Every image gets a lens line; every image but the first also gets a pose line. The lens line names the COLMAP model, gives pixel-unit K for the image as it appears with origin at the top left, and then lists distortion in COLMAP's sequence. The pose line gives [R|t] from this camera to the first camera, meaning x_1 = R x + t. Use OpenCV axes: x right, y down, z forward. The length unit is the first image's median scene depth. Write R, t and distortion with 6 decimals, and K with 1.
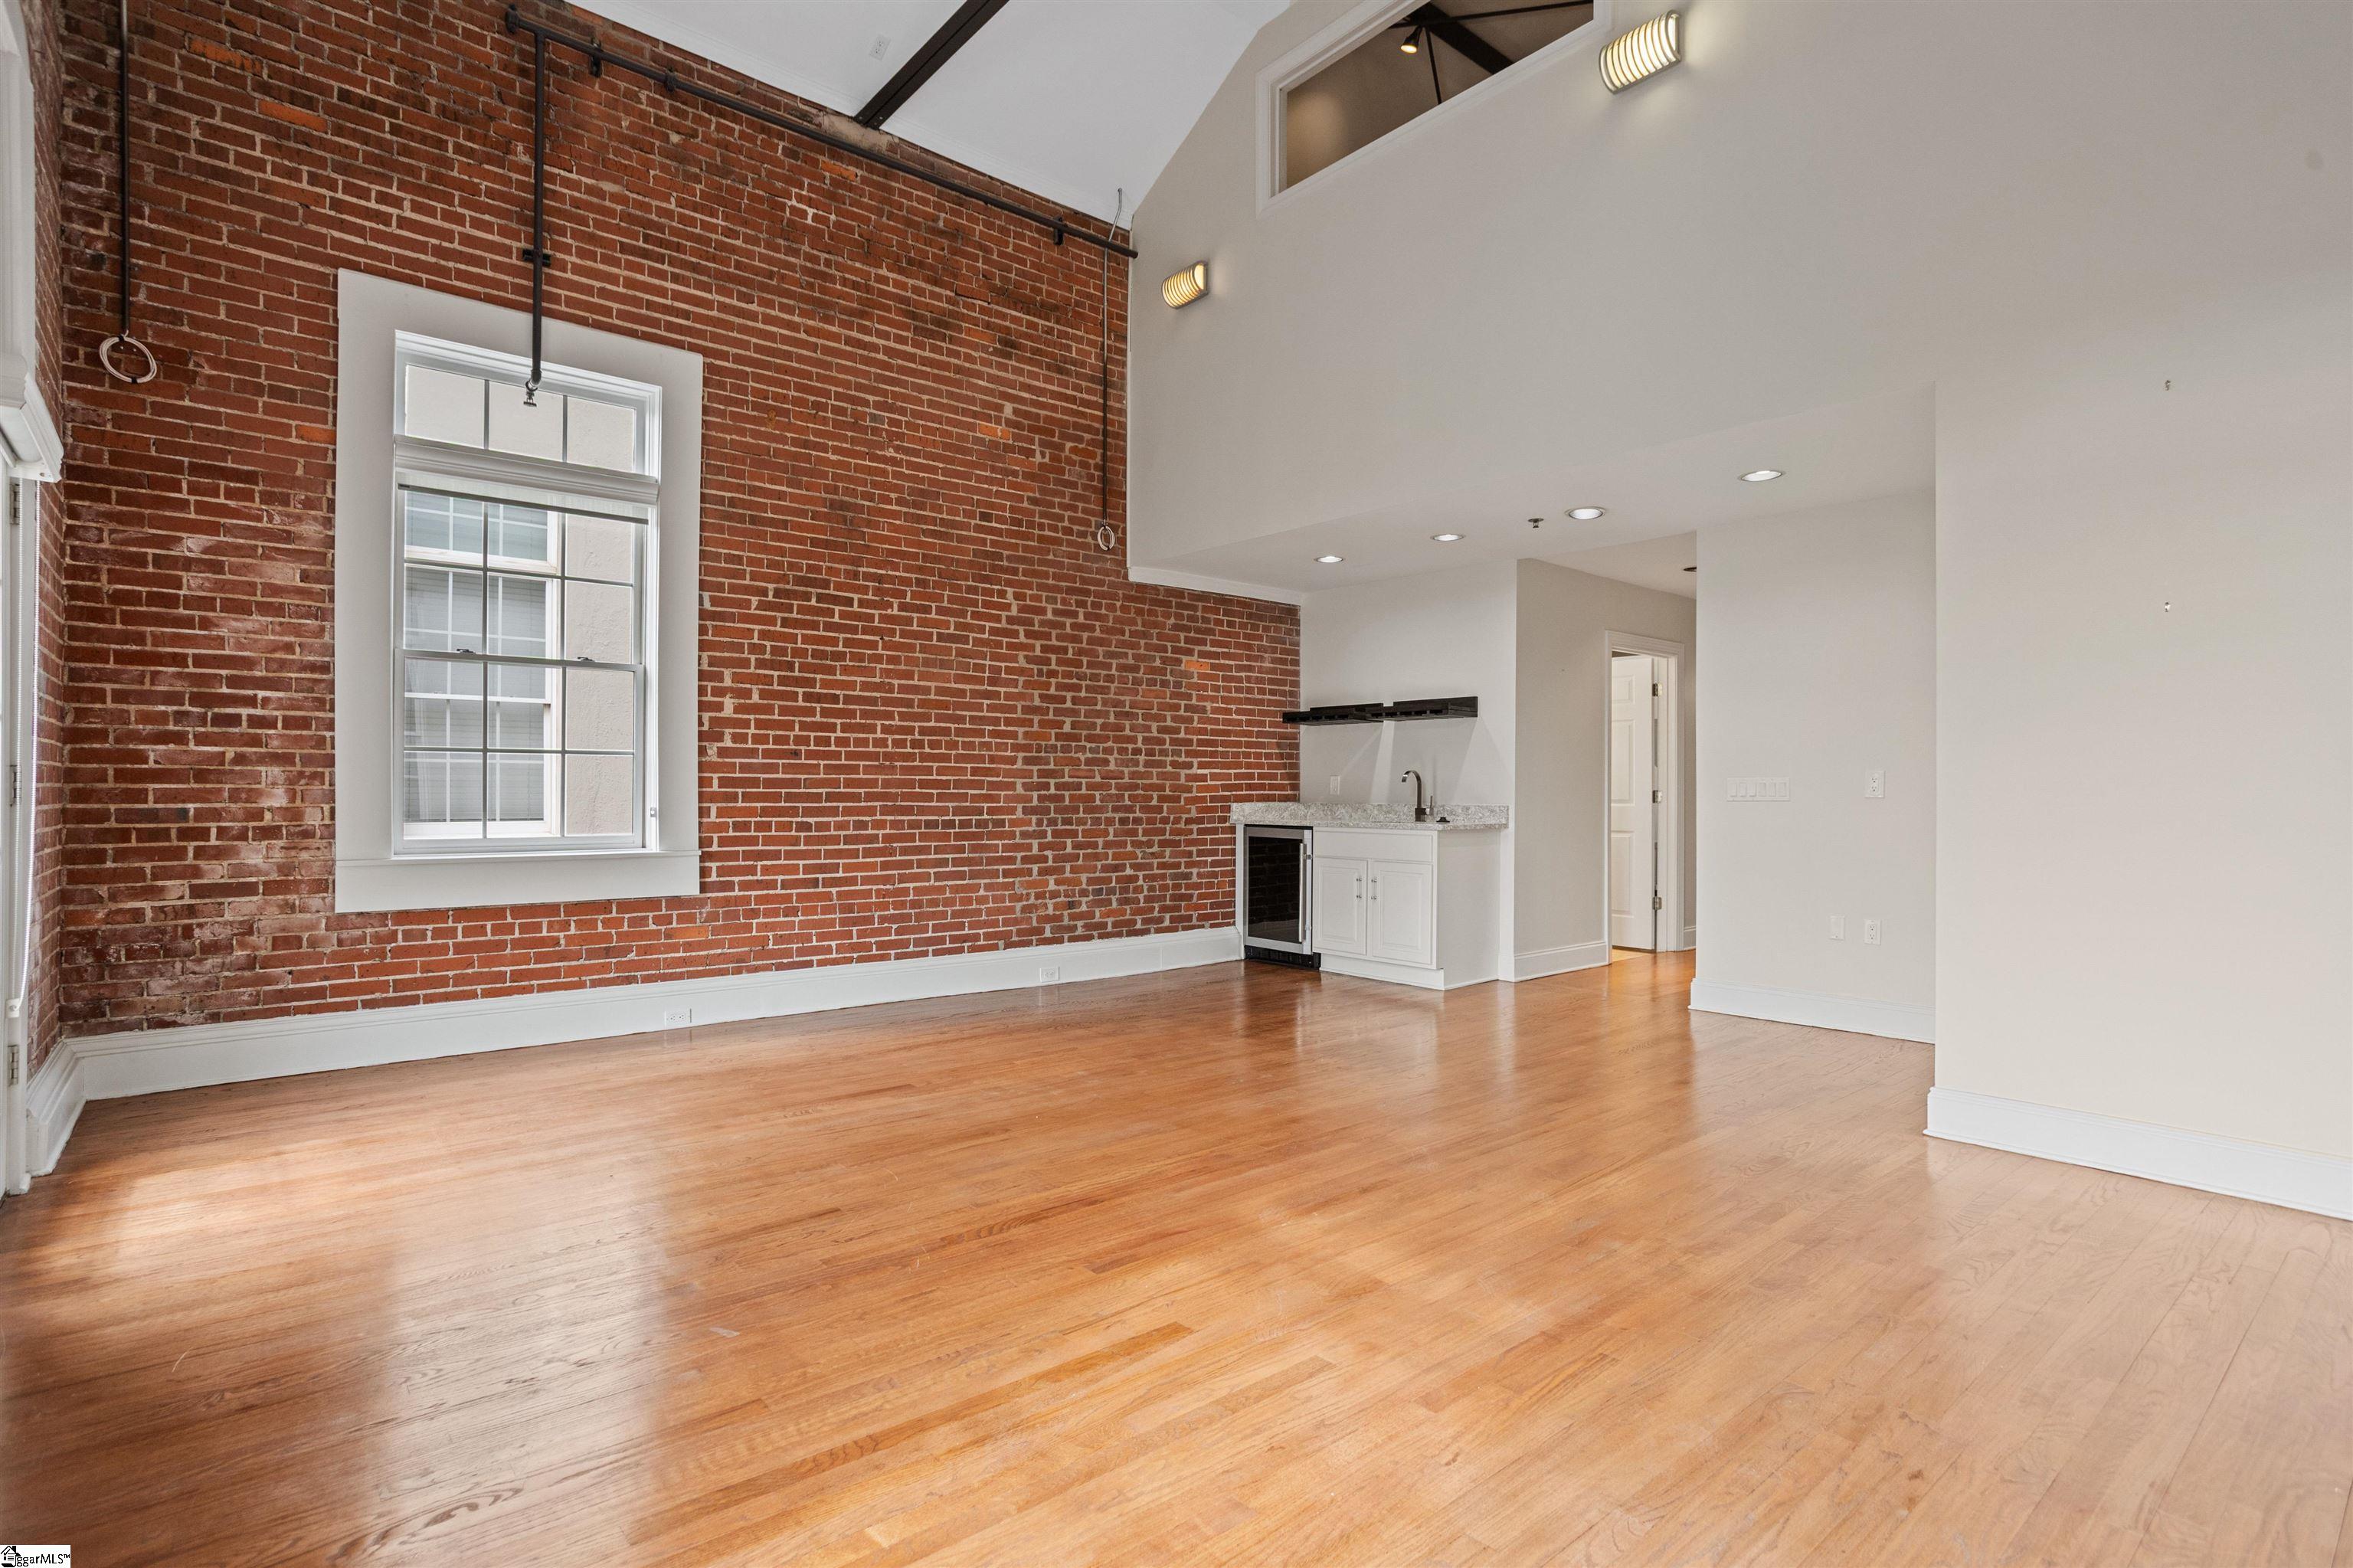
lens RADIAL K [[1152.3, 0, 1157.4], [0, 1152.3, 784.4], [0, 0, 1]] dist [-0.010448, 0.005163]
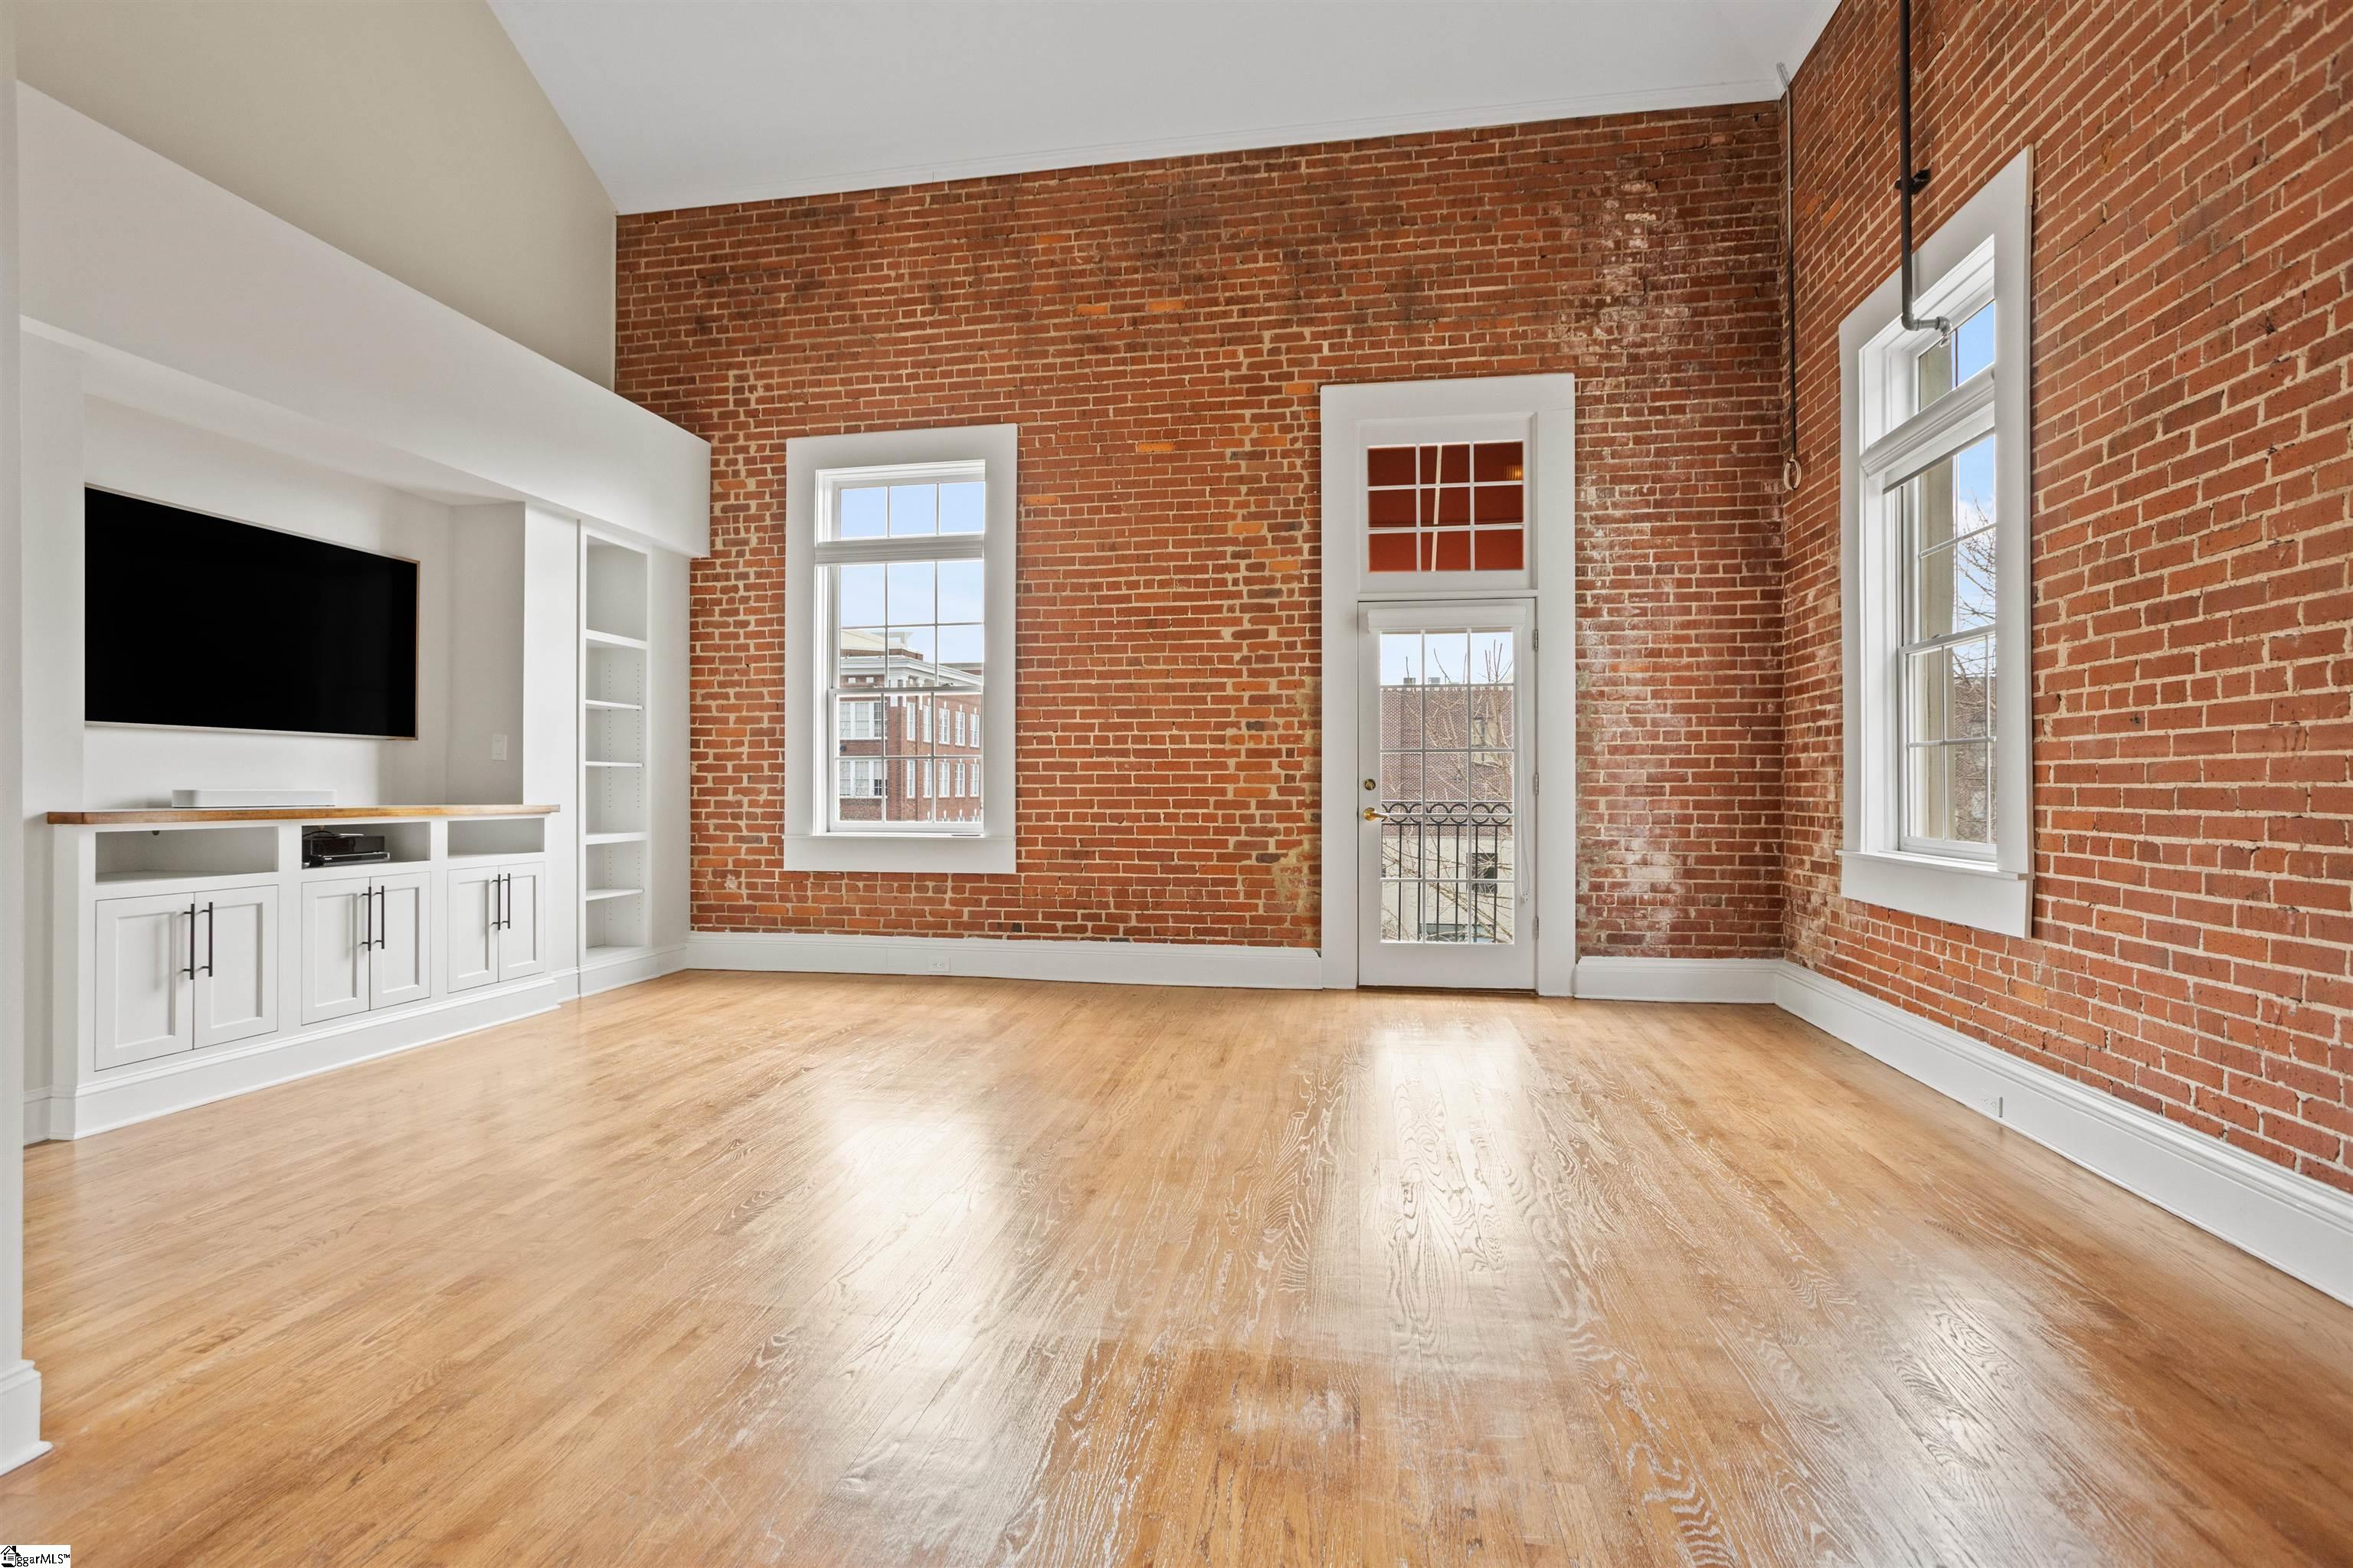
lens RADIAL K [[1152.3, 0, 1169.7], [0, 1152.3, 784.0], [0, 0, 1]] dist [-0.010448, 0.005163]
pose [[-0.761221, -0.005625, -0.648468, 0.318781], [0.000202, 0.999960, -0.008912, 0.007297], [0.648492, -0.006915, -0.761190, 0.880862]]
